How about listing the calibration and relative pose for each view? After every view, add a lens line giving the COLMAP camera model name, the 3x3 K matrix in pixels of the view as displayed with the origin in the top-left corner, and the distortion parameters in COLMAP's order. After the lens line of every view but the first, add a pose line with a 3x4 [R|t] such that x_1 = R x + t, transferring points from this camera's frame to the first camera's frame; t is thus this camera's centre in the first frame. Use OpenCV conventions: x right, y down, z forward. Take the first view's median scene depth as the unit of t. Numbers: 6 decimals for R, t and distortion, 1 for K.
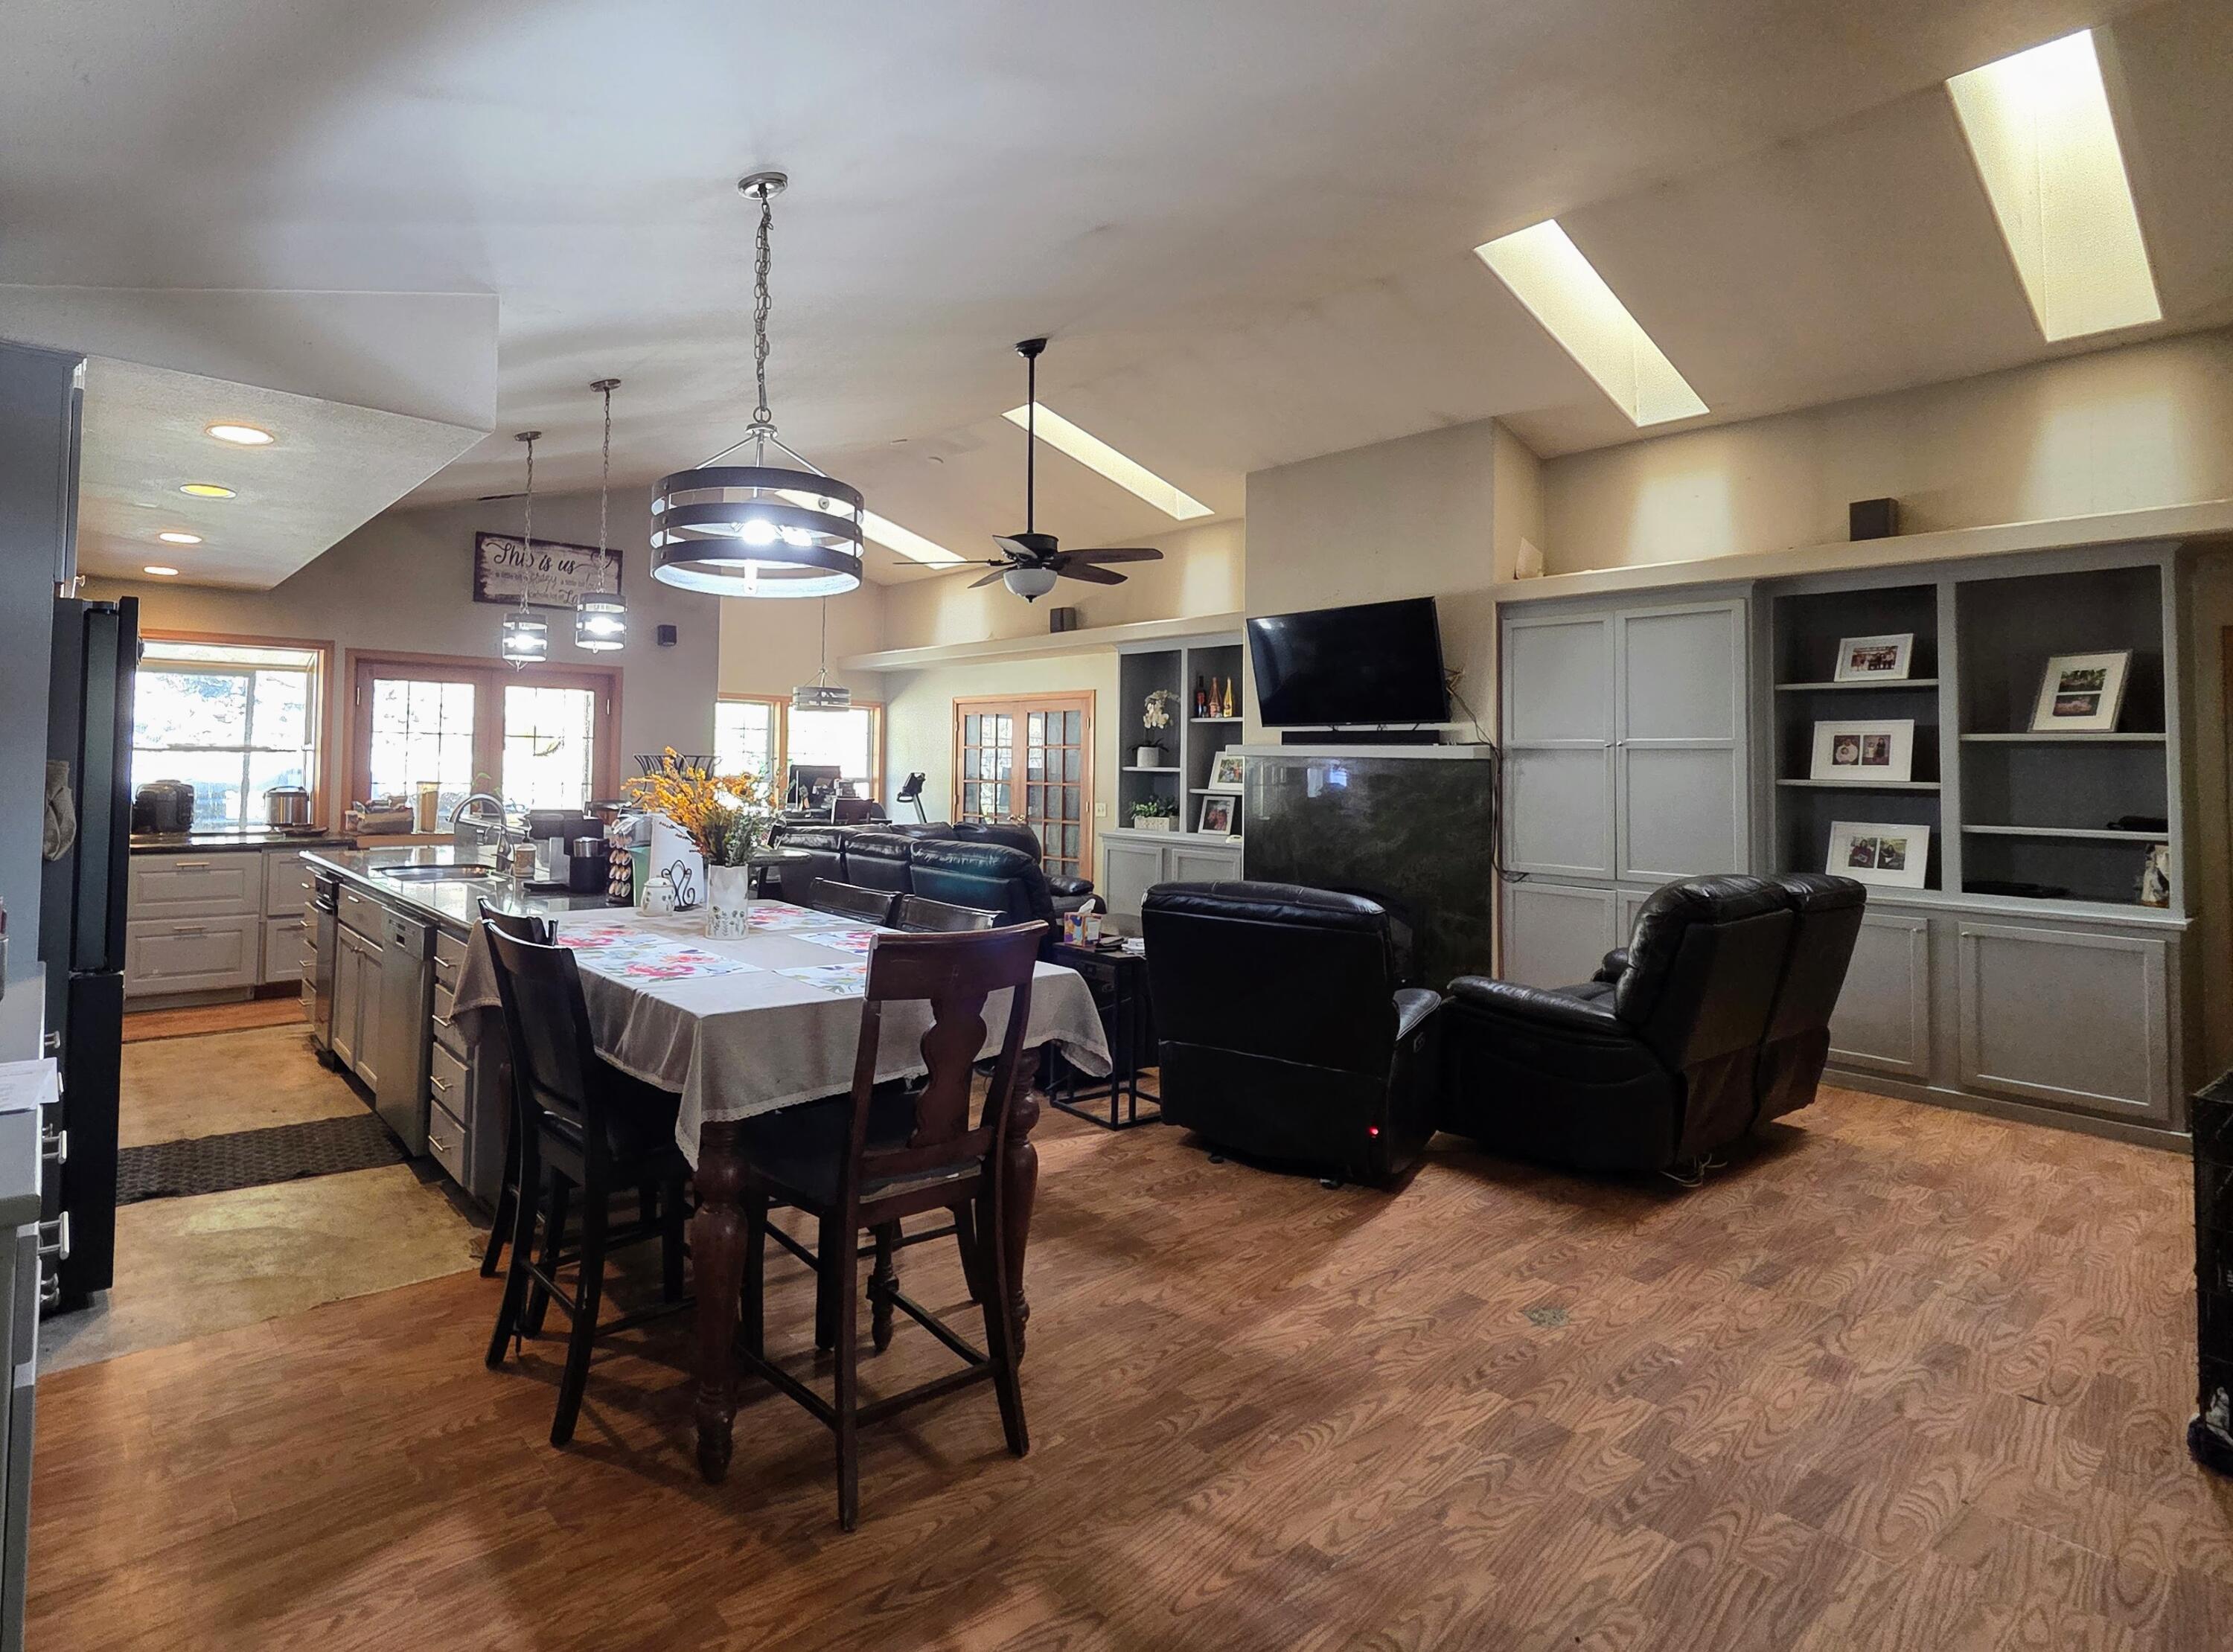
lens RADIAL K [[1132.1, 0, 856.4], [0, 1132.1, 714.0], [0, 0, 1]] dist [-0.000917, 0.000203]
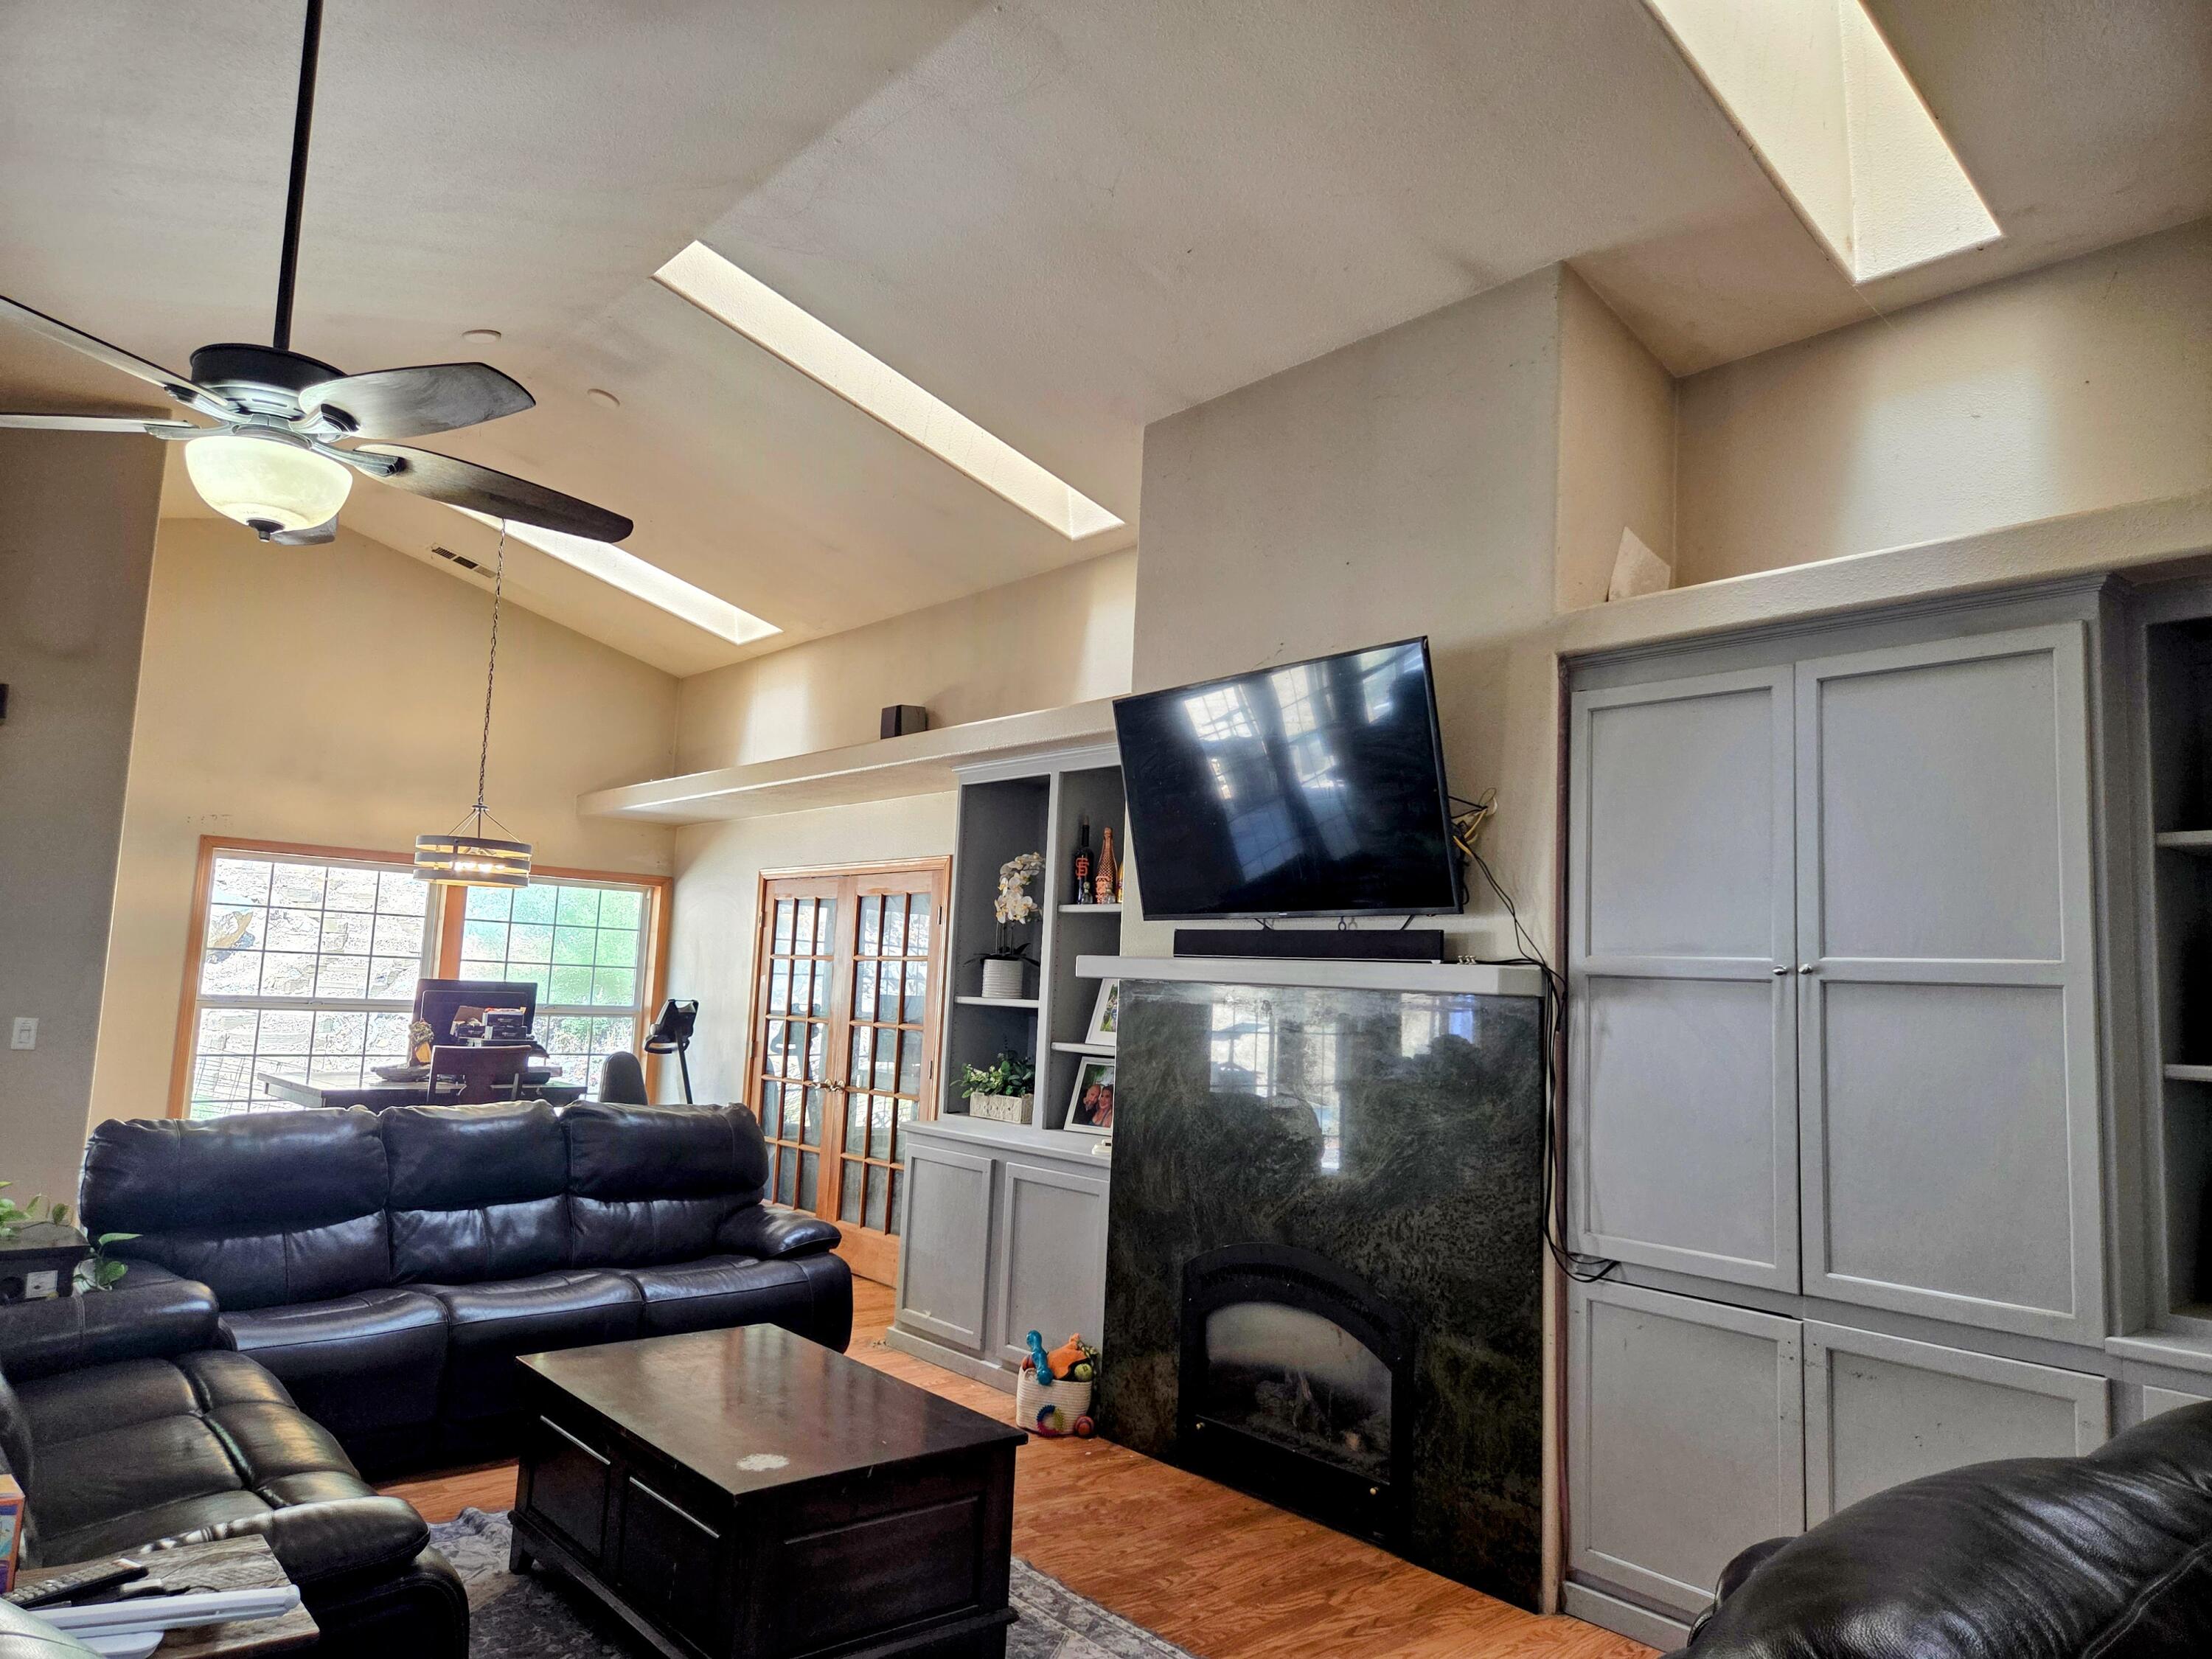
lens RADIAL K [[1458.6, 0, 1106.0], [0, 1458.6, 829.5], [0, 0, 1]] dist [0.090675, -0.094081]
pose [[0.995514, 0.035677, 0.087634, 0.318368], [-0.029774, 0.997256, -0.067775, 0.017377], [-0.089812, 0.064862, 0.993844, 0.410119]]
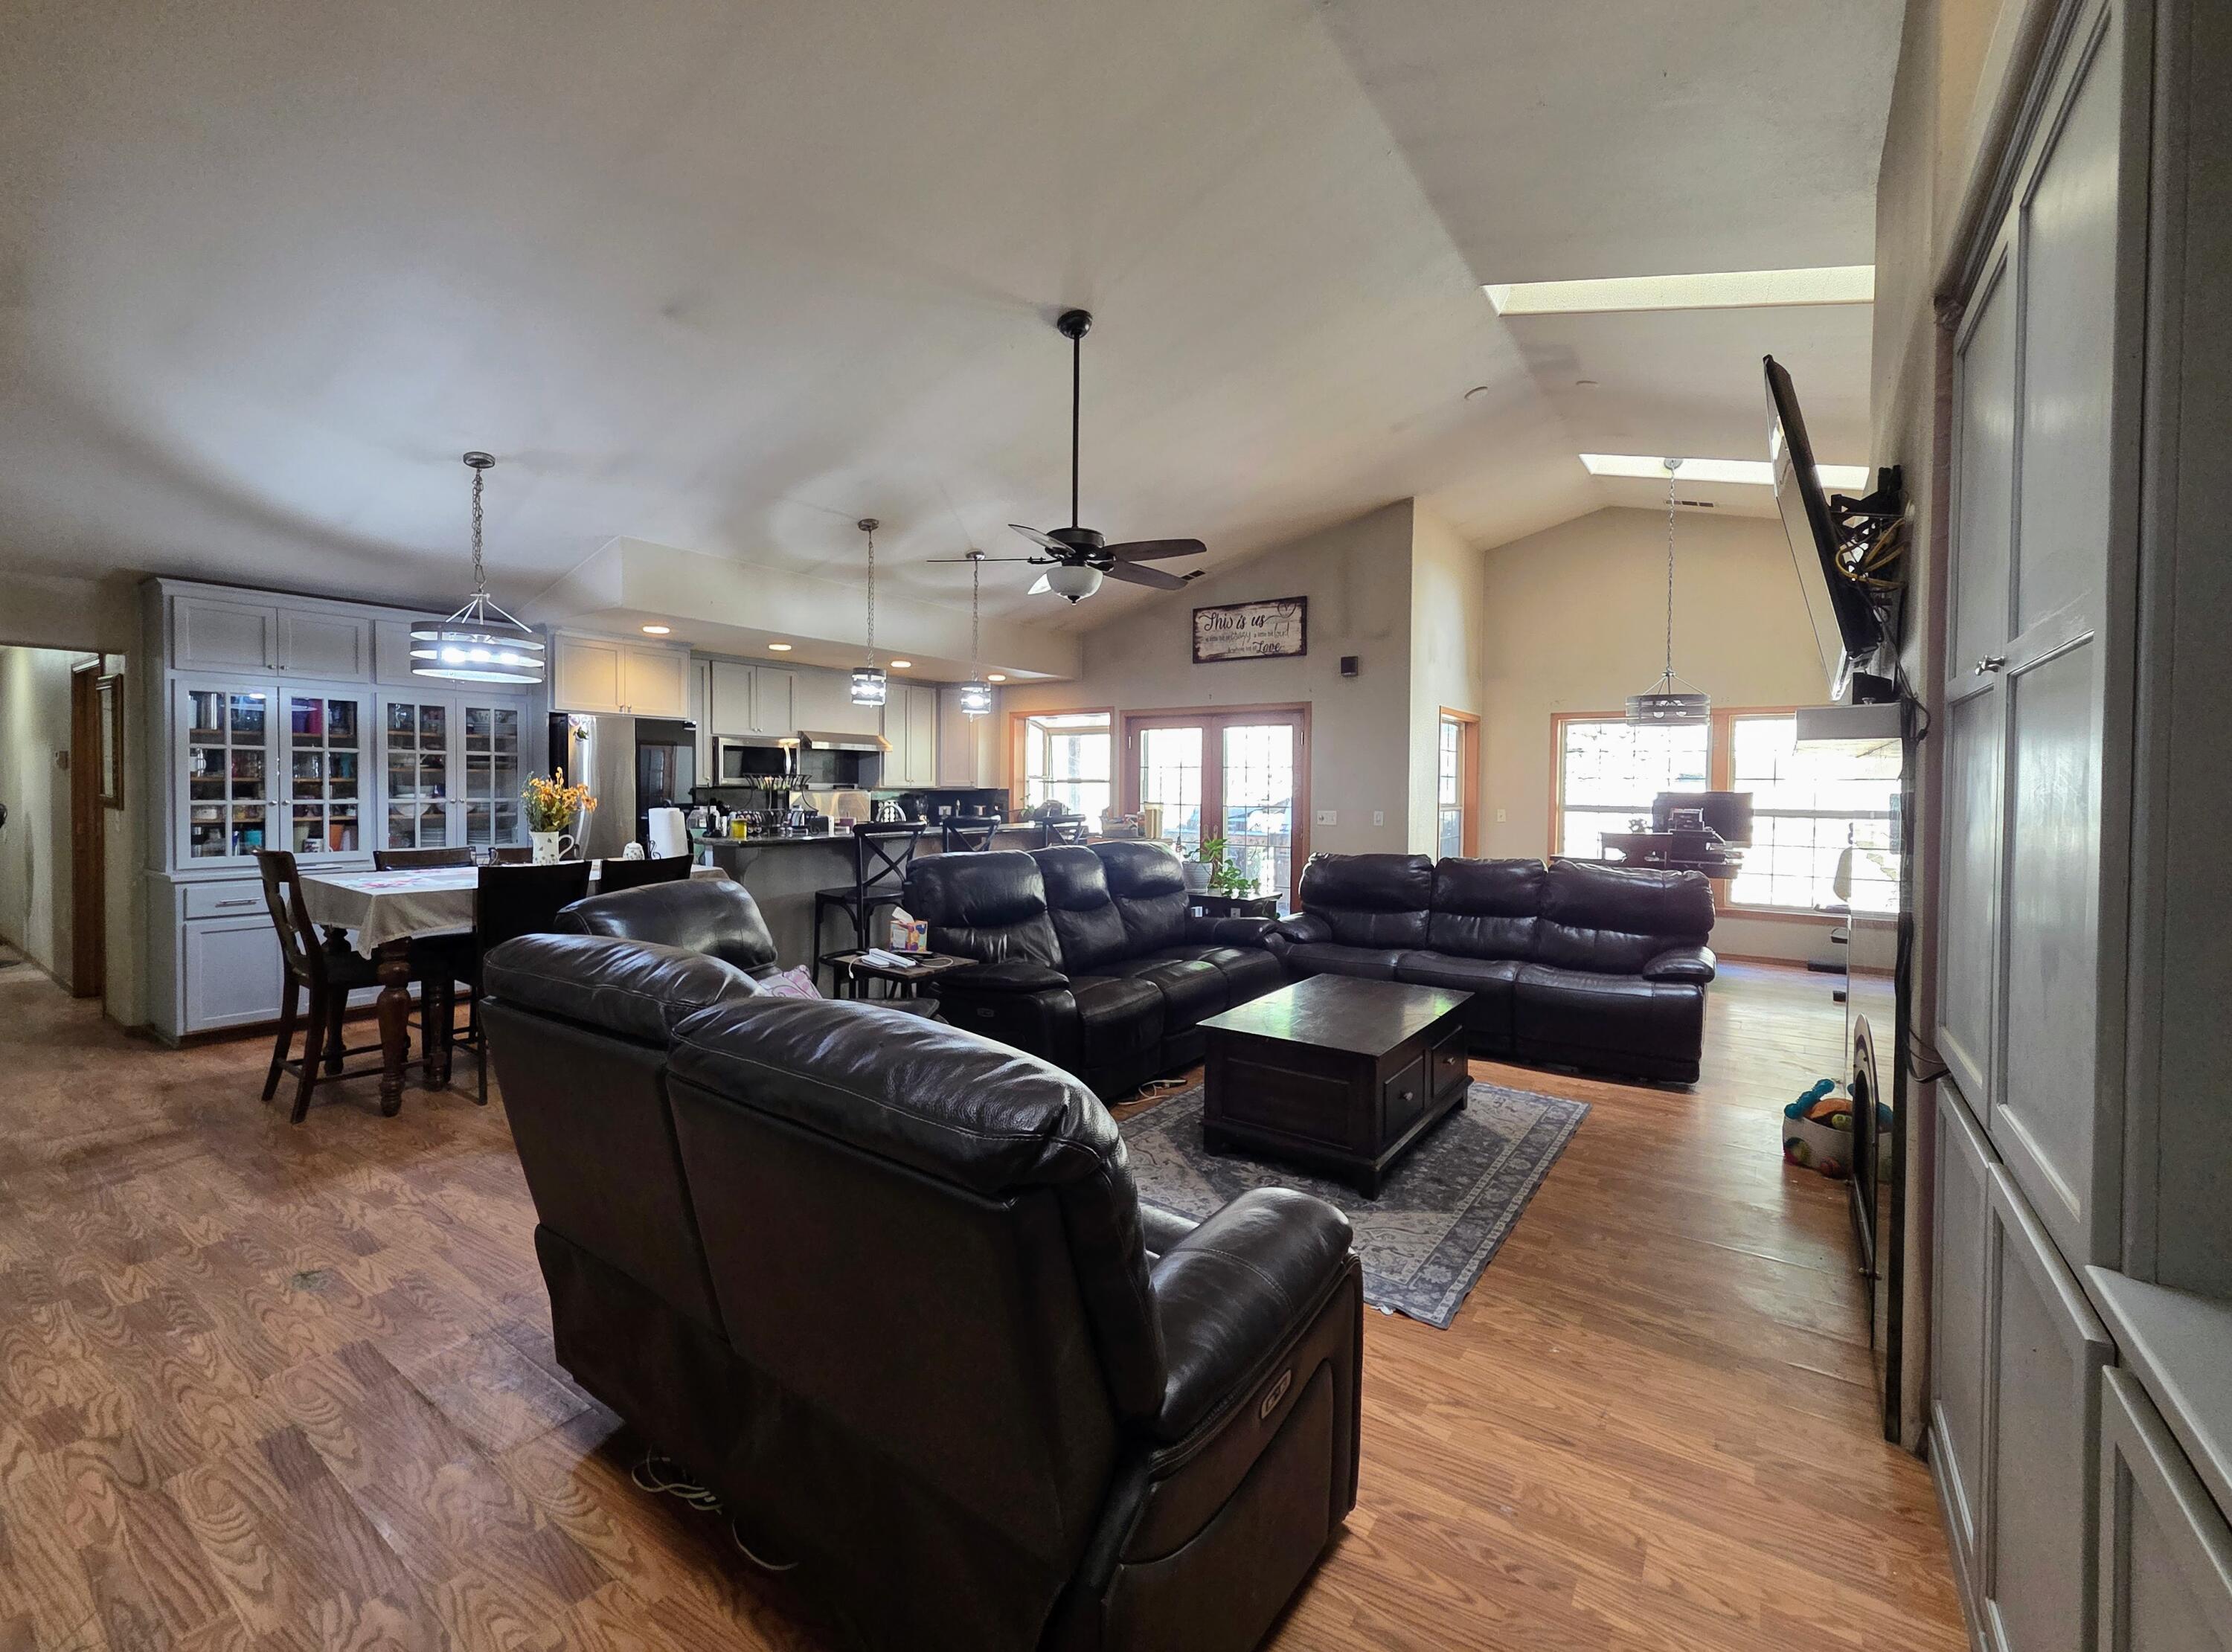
lens RADIAL K [[940.6, 0, 1108.4], [0, 940.6, 802.9], [0, 0, 1]] dist [-0.000776, -0.000430]
pose [[0.325003, 0.002211, -0.945710, 0.742989], [0.036417, 0.999226, 0.014851, 0.045705], [0.945012, -0.039267, 0.324671, 0.635879]]
